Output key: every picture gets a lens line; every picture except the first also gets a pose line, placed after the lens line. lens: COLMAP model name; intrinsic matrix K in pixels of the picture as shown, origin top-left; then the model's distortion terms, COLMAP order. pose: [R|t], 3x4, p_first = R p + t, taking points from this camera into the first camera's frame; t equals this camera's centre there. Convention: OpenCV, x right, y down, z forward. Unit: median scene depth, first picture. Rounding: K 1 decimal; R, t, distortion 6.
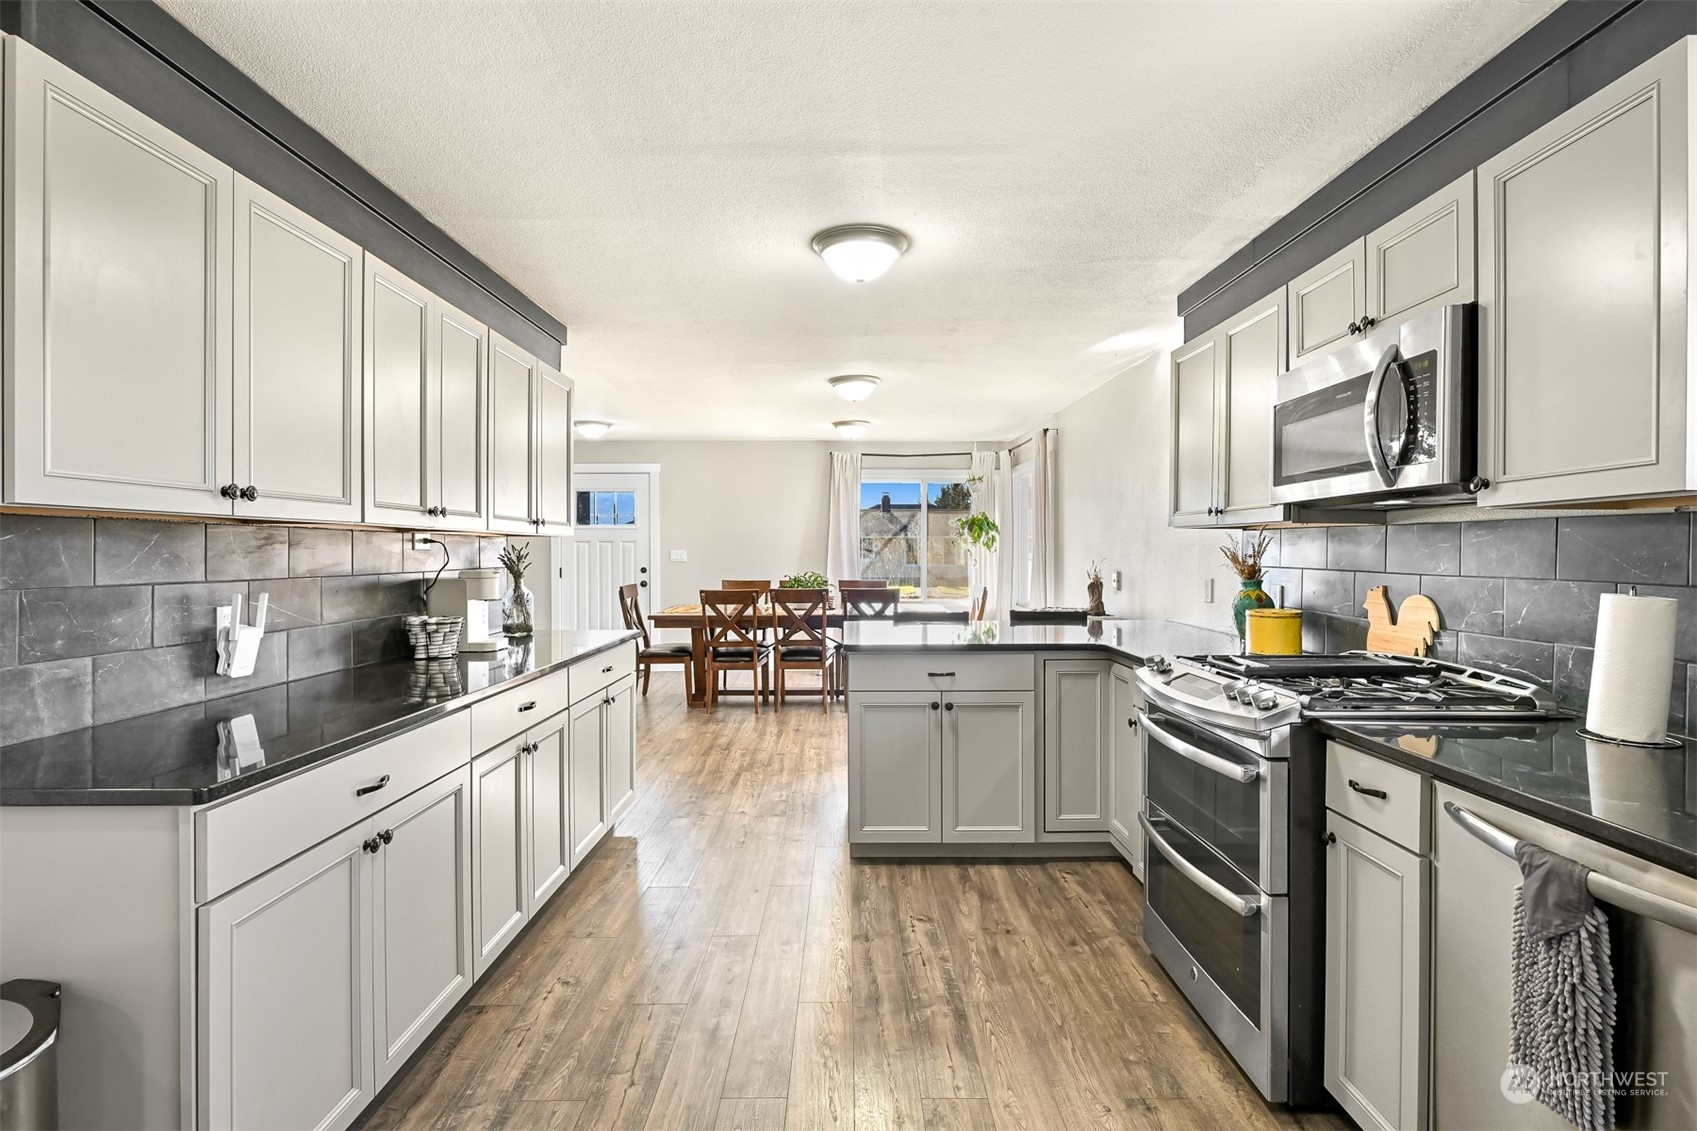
lens RADIAL K [[806.2, 0, 847.3], [0, 806.2, 562.7], [0, 0, 1]] dist [0.001186, -0.000158]
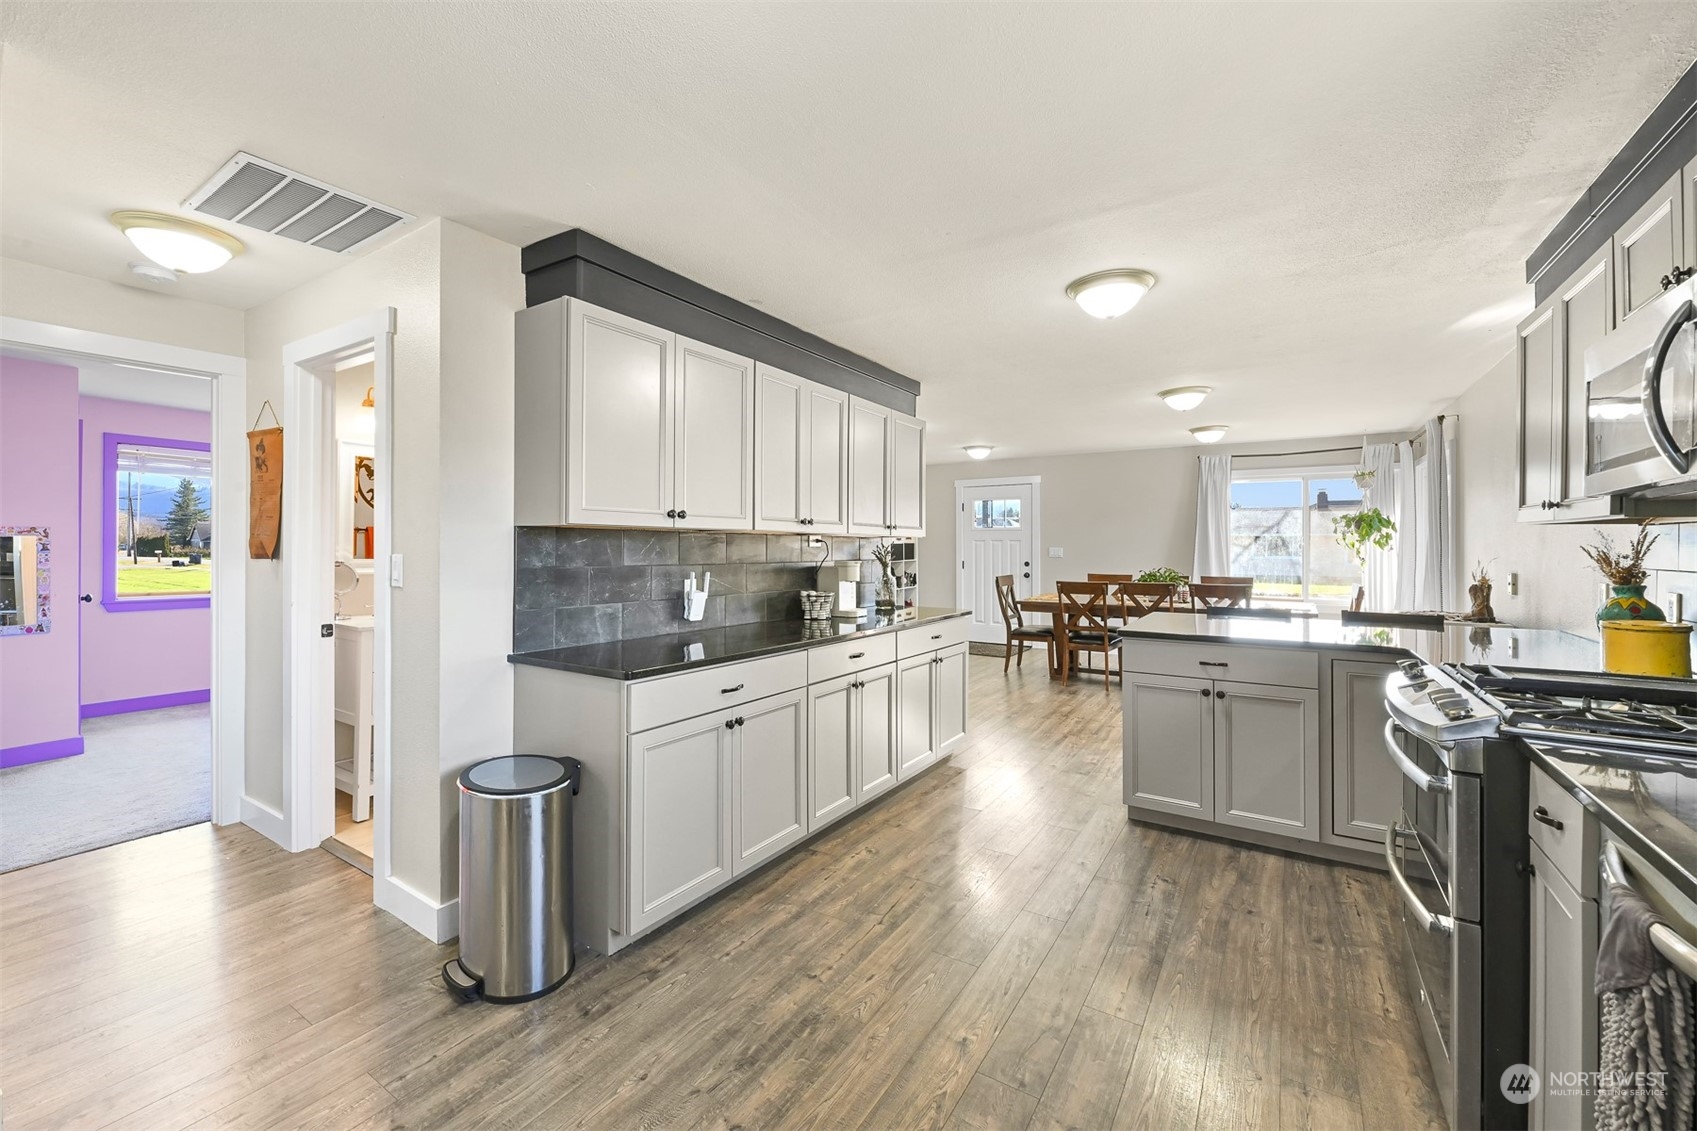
lens RADIAL K [[681.9, 0, 845.4], [0, 681.9, 552.8], [0, 0, 1]] dist [0.001076, 0.000041]
pose [[0.839713, 0.007044, -0.542985, 0.241434], [-0.011087, 0.999930, -0.004173, -0.000238], [0.542918, 0.009524, 0.839732, -0.035892]]
